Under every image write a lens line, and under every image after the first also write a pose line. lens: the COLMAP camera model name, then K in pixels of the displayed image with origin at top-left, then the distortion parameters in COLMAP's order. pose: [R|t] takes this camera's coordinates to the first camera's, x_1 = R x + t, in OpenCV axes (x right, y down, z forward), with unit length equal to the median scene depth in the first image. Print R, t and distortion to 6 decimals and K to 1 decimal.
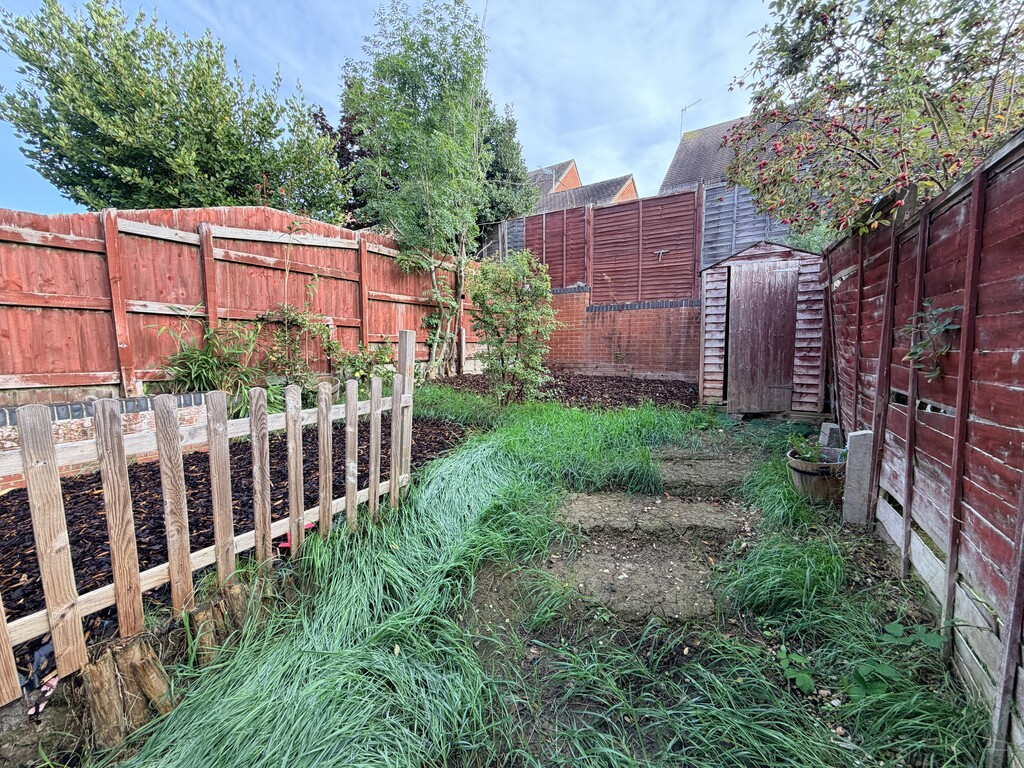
lens RADIAL K [[405.5, 0, 509.5], [0, 405.5, 378.9], [0, 0, 1]] dist [0.001490, -0.000693]
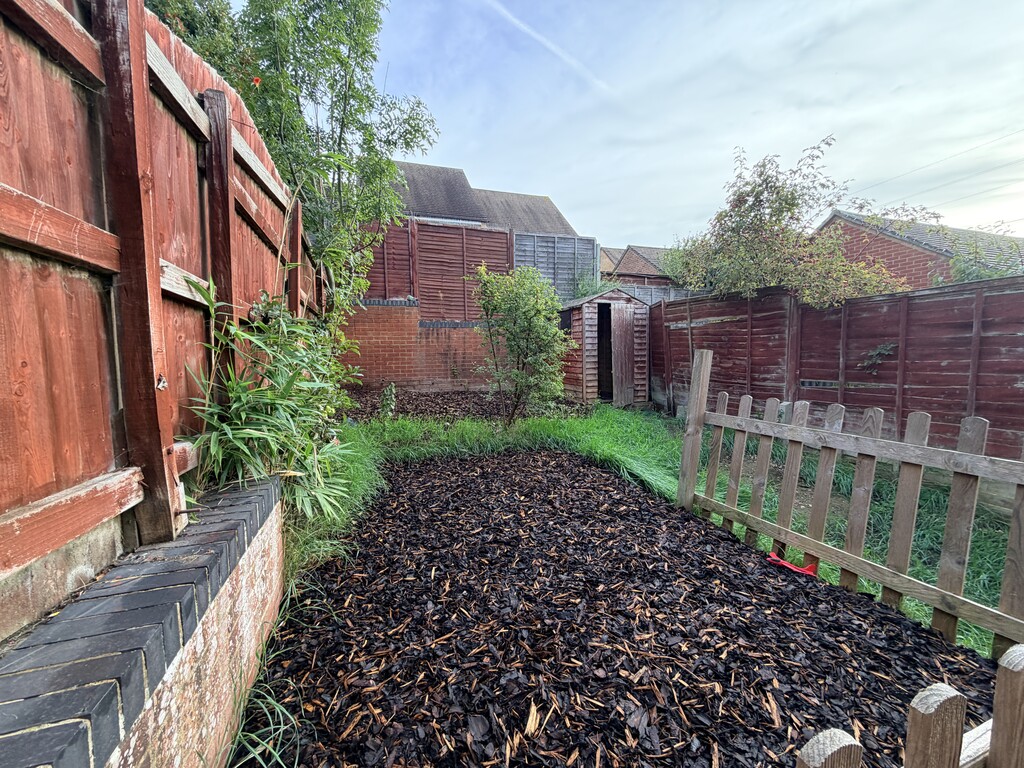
lens RADIAL K [[405.5, 0, 505.8], [0, 405.5, 379.9], [0, 0, 1]] dist [0.001490, -0.000693]
pose [[0.612815, -0.049480, 0.788676, -0.785556], [0.076939, 0.997032, 0.002768, -0.046636], [-0.786472, 0.058984, 0.614803, 0.436450]]
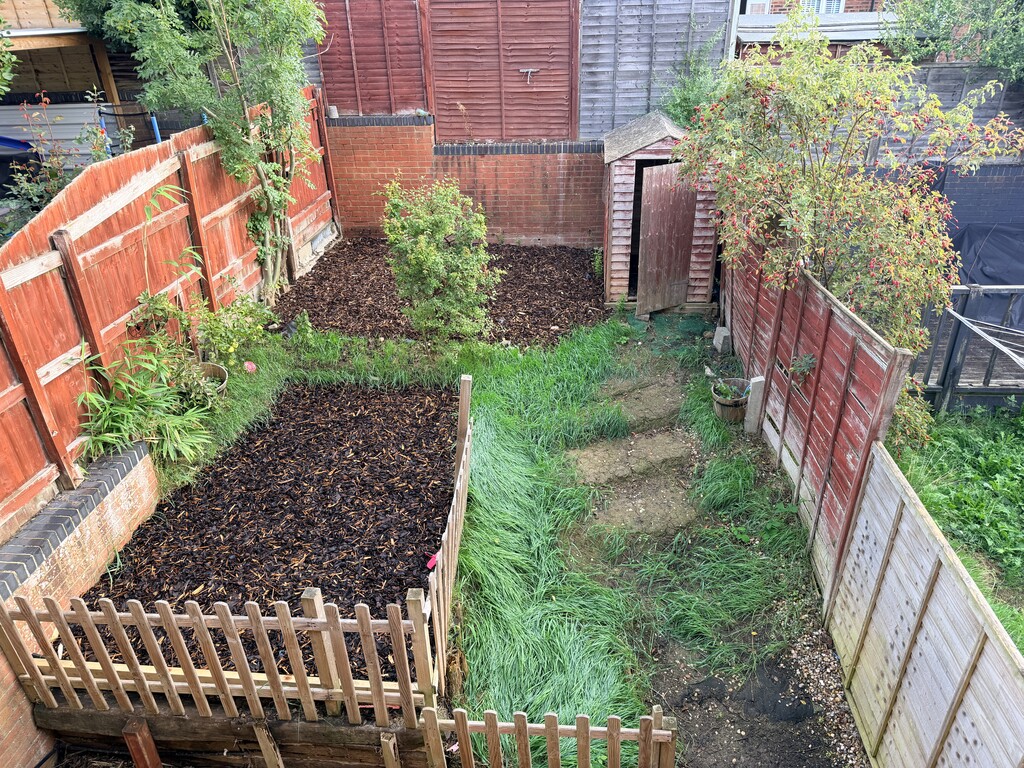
lens RADIAL K [[719.0, 0, 502.7], [0, 719.0, 382.4], [0, 0, 1]] dist [0.041662, -0.013903]
pose [[0.878572, -0.238361, 0.413879, -0.566843], [0.063126, 0.916912, 0.394065, -0.505981], [-0.473421, -0.320088, 0.820620, -0.399626]]
